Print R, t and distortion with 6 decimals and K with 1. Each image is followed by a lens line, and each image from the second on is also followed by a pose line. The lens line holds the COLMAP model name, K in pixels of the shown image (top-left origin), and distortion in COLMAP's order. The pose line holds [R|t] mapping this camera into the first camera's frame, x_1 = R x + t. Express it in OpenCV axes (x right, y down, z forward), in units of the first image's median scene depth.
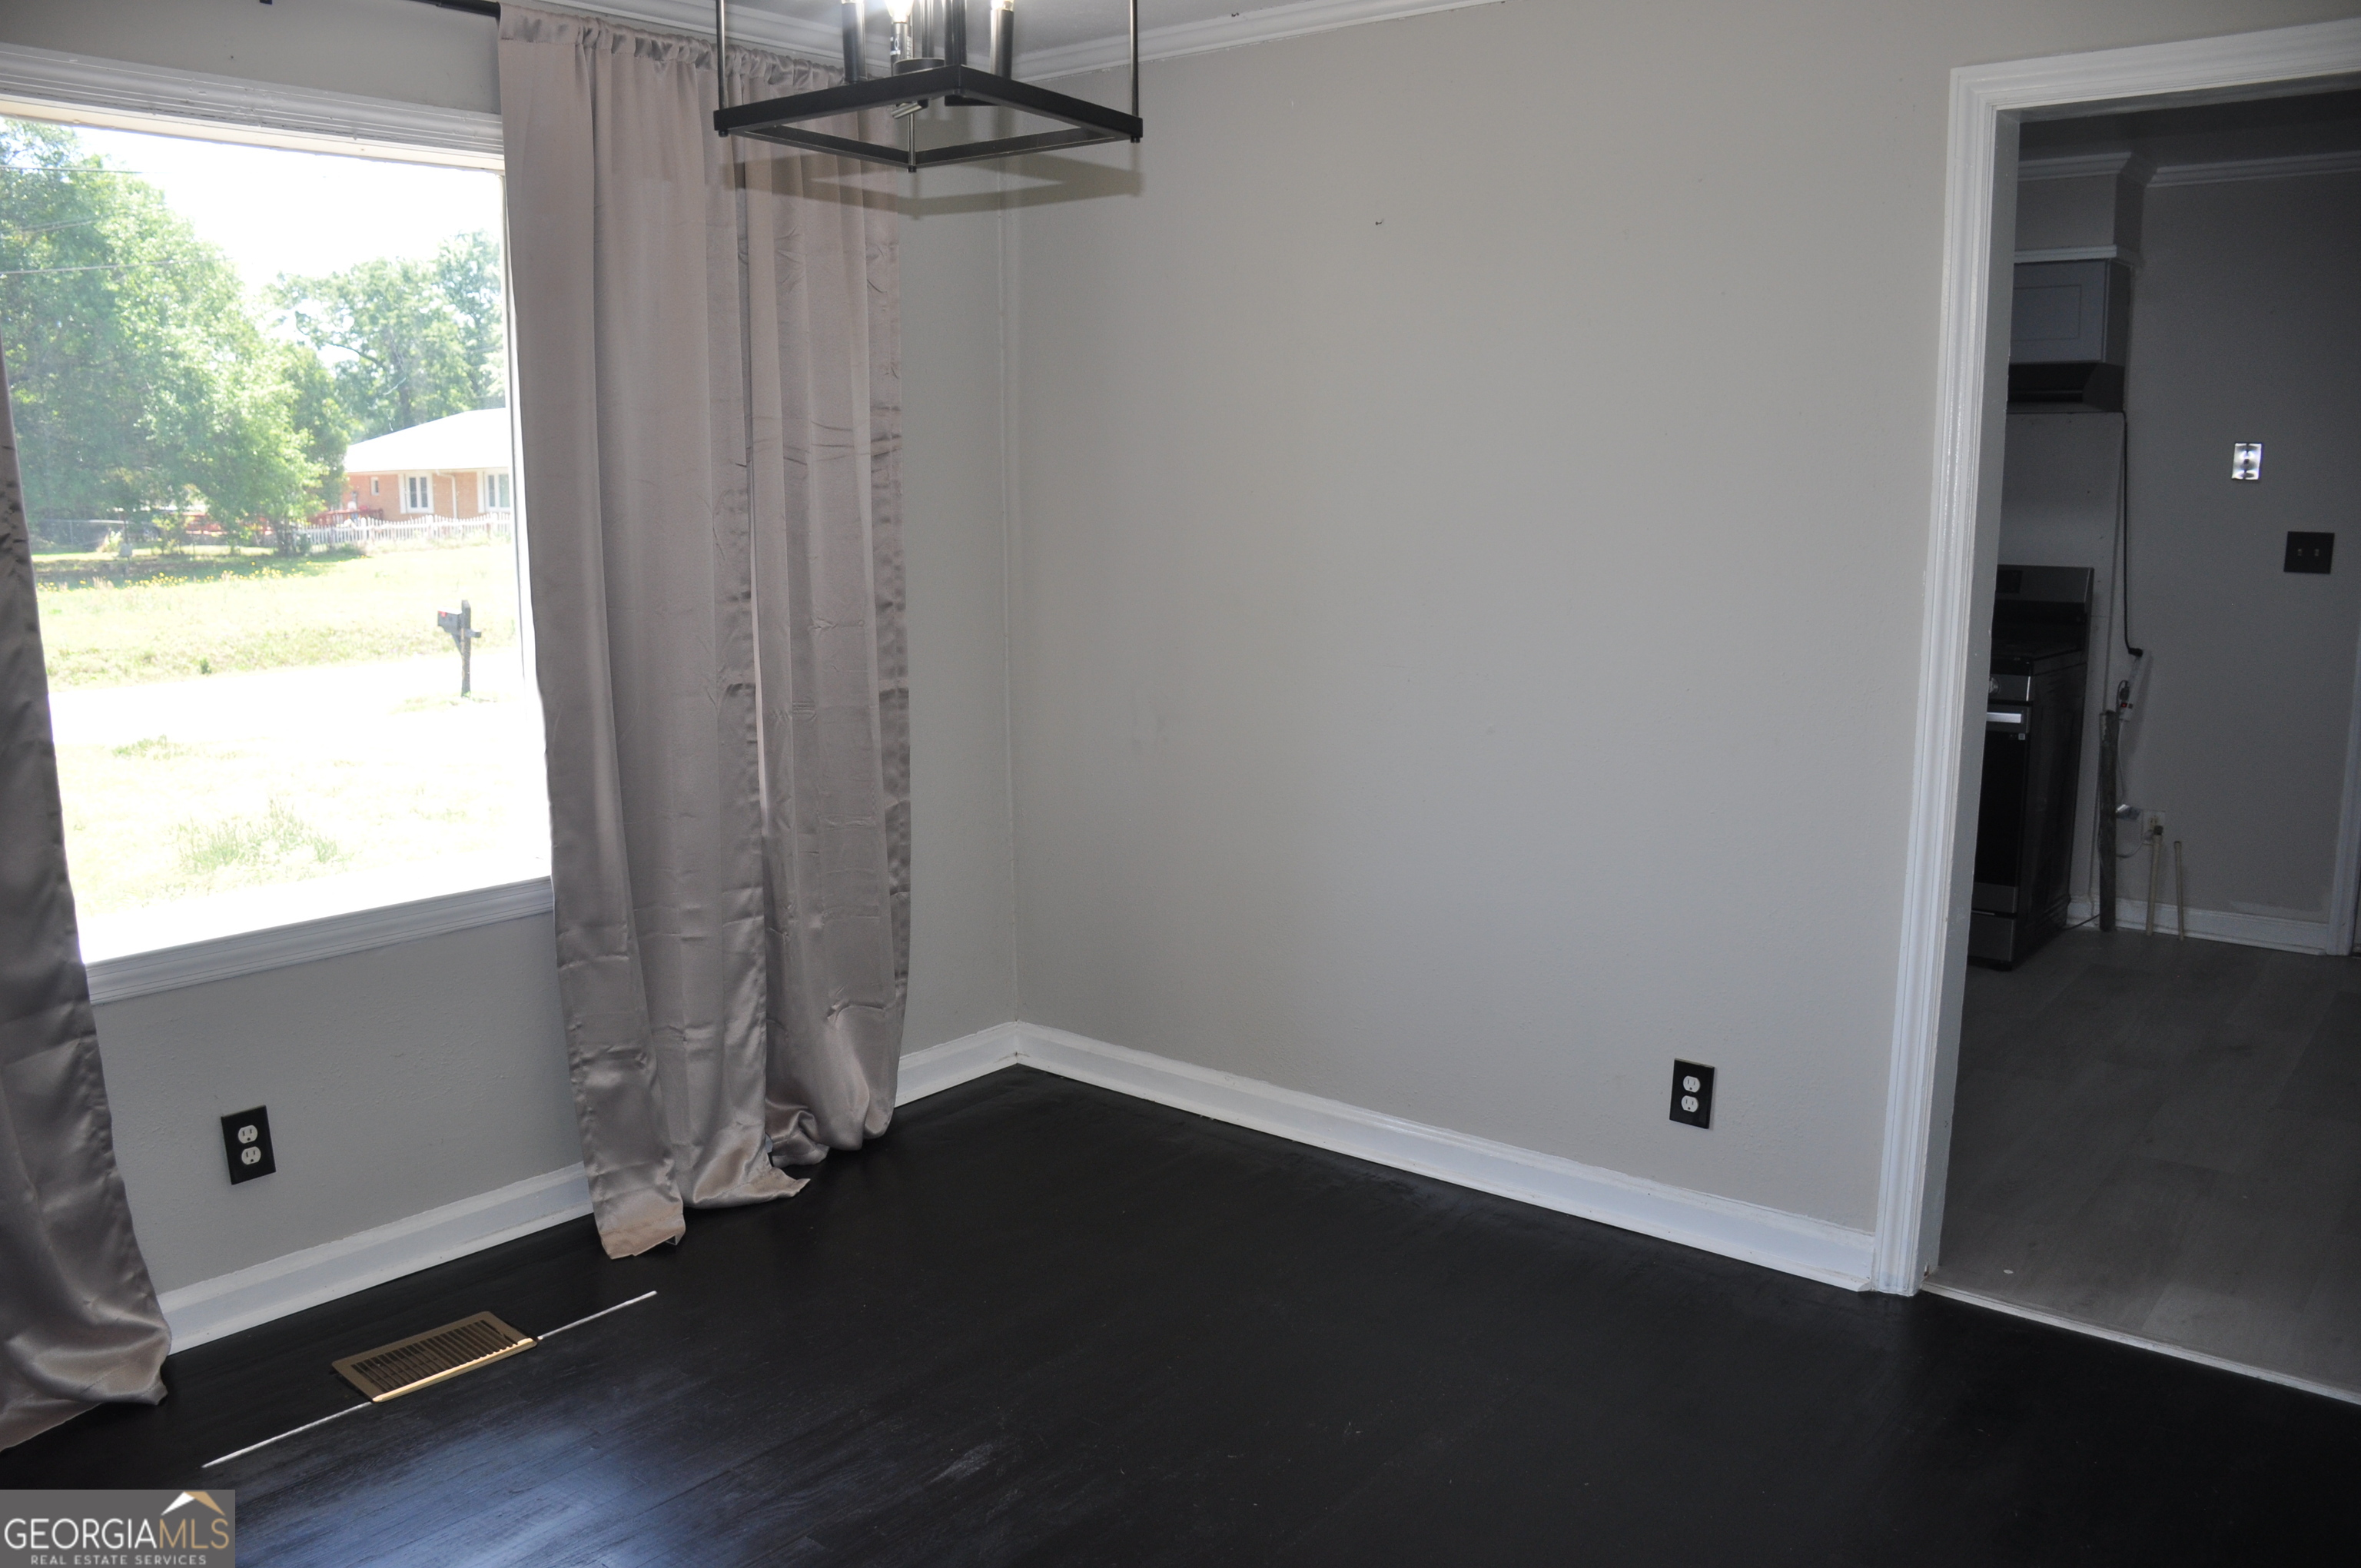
lens RADIAL K [[1836.0, 0, 1185.0], [0, 1836.0, 788.0], [0, 0, 1]] dist [-0.144286, 0.102503]
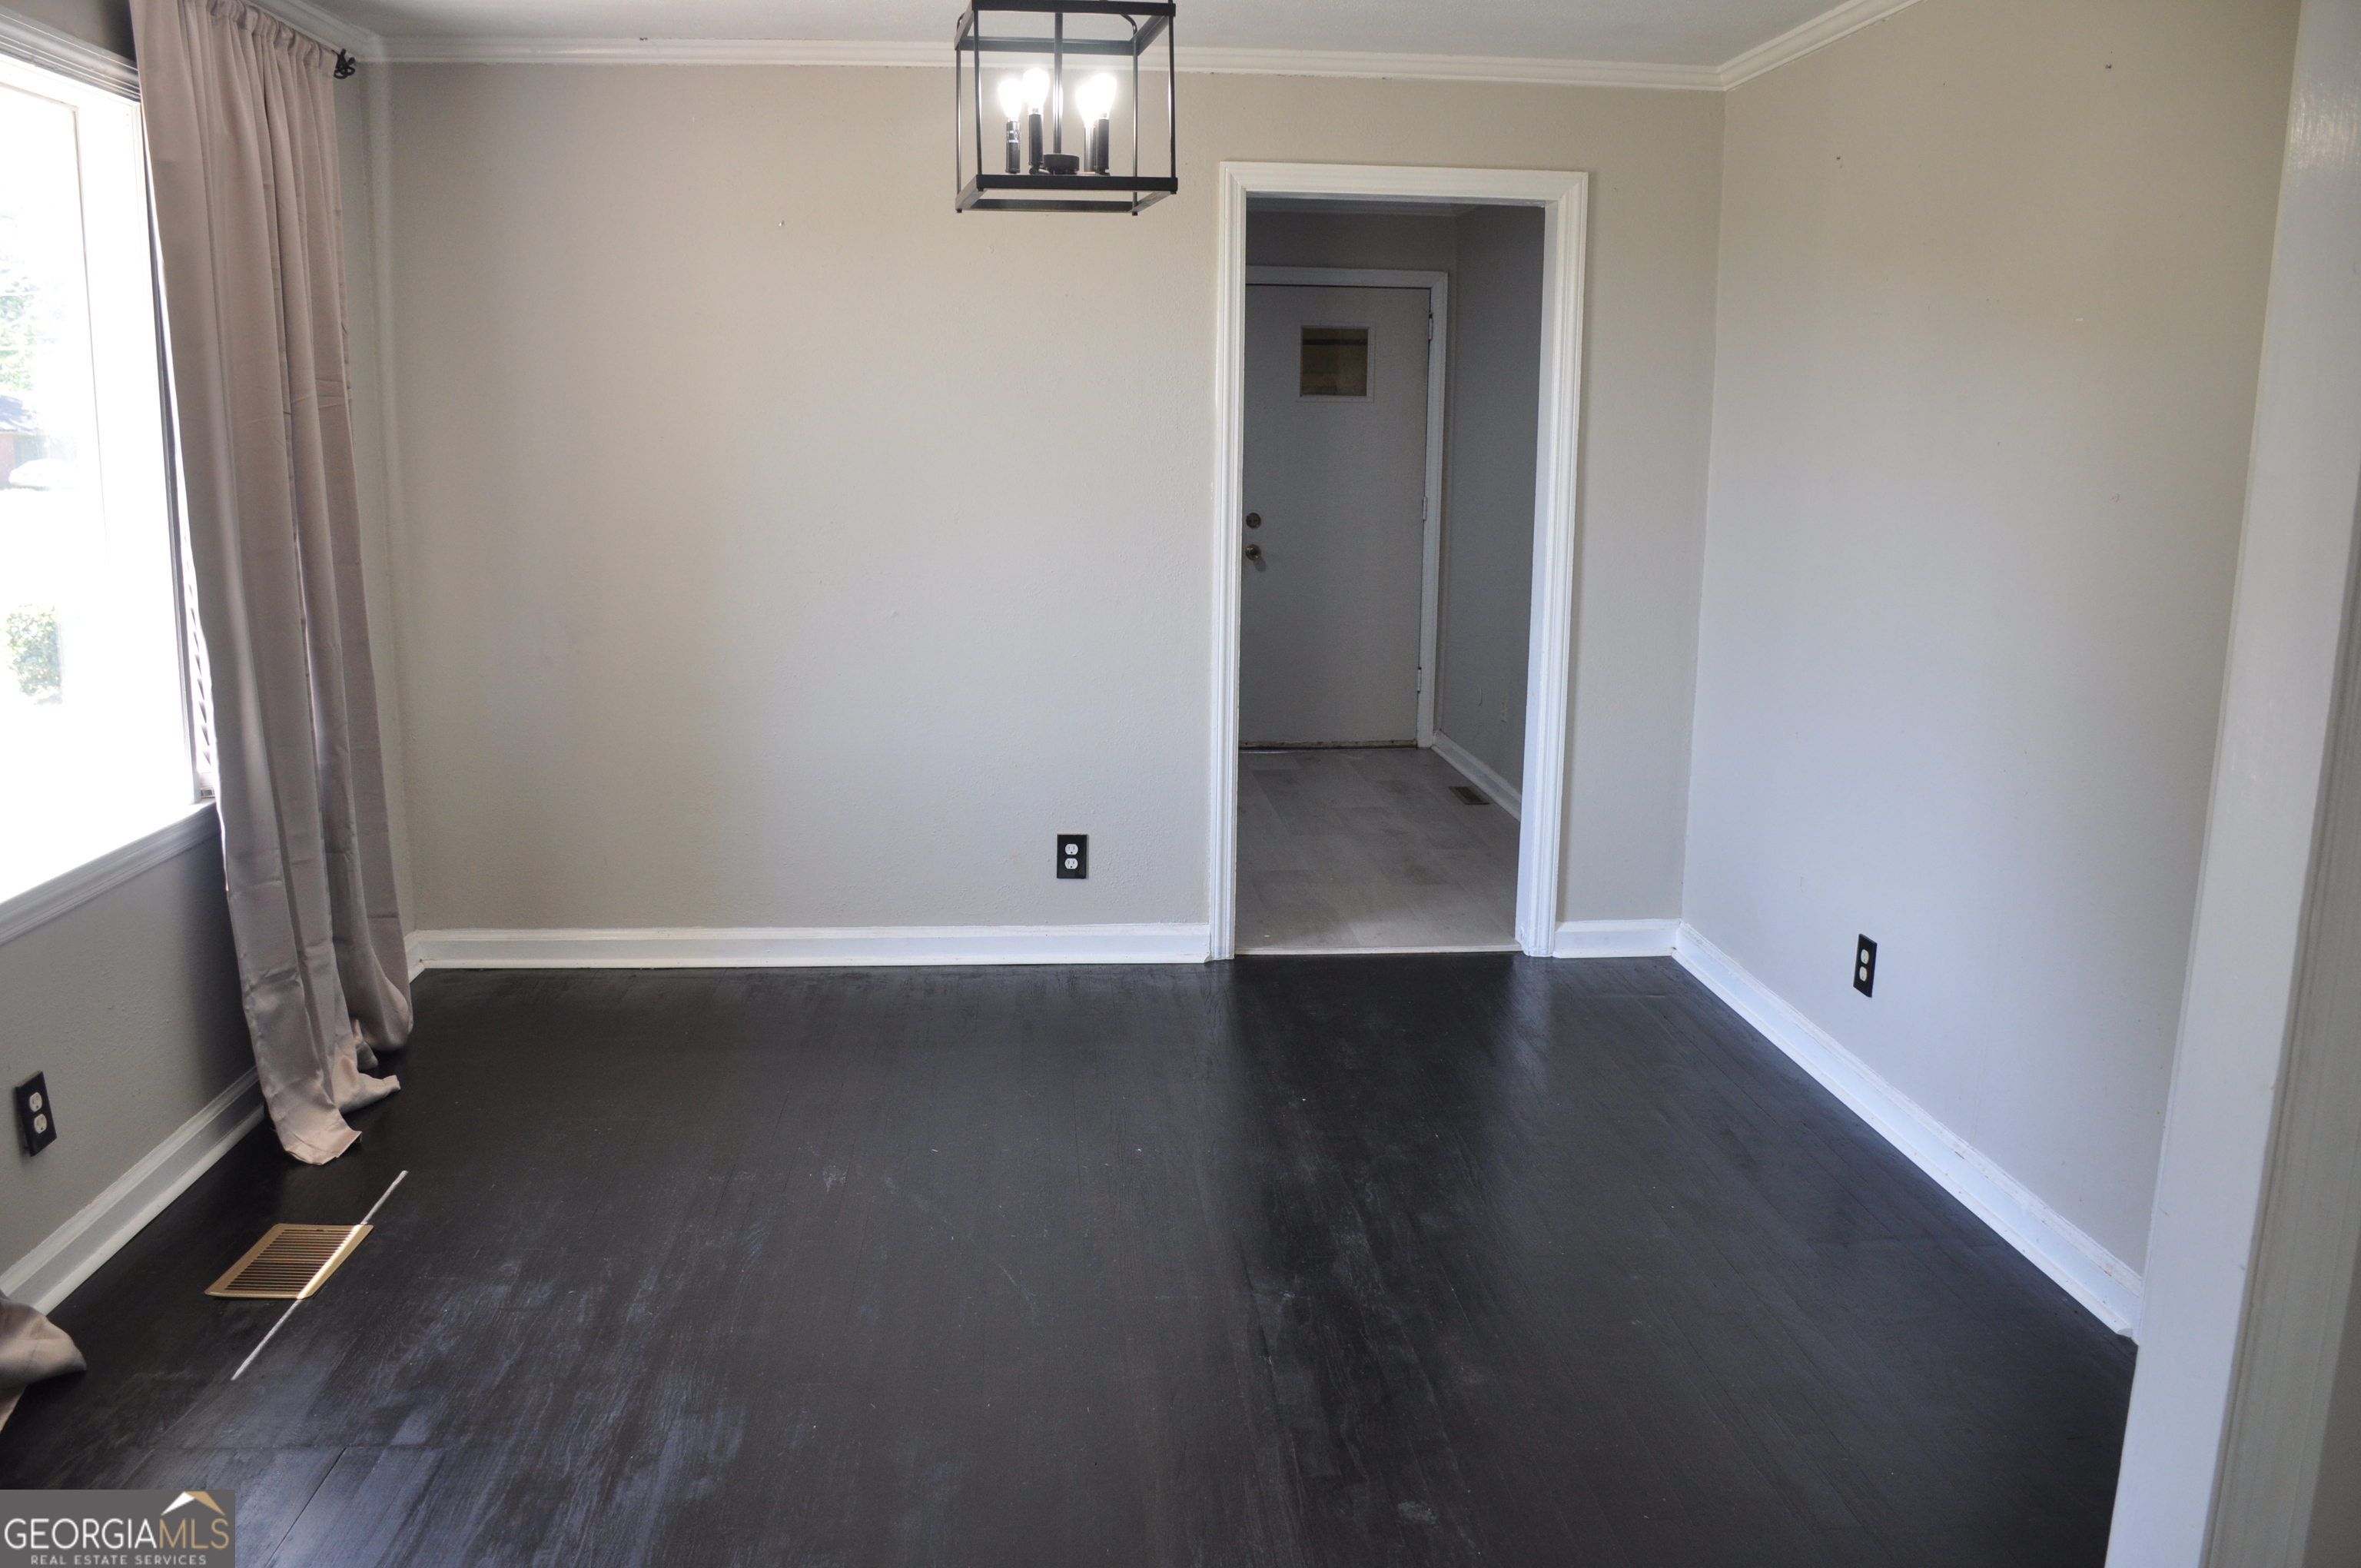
lens RADIAL K [[1836.0, 0, 1168.4], [0, 1836.0, 791.0], [0, 0, 1]] dist [-0.144286, 0.102503]
pose [[0.723409, -0.126645, 0.678705, -0.675278], [0.107385, 0.991708, 0.070593, 0.025270], [-0.682017, 0.021815, 0.731011, -0.115700]]
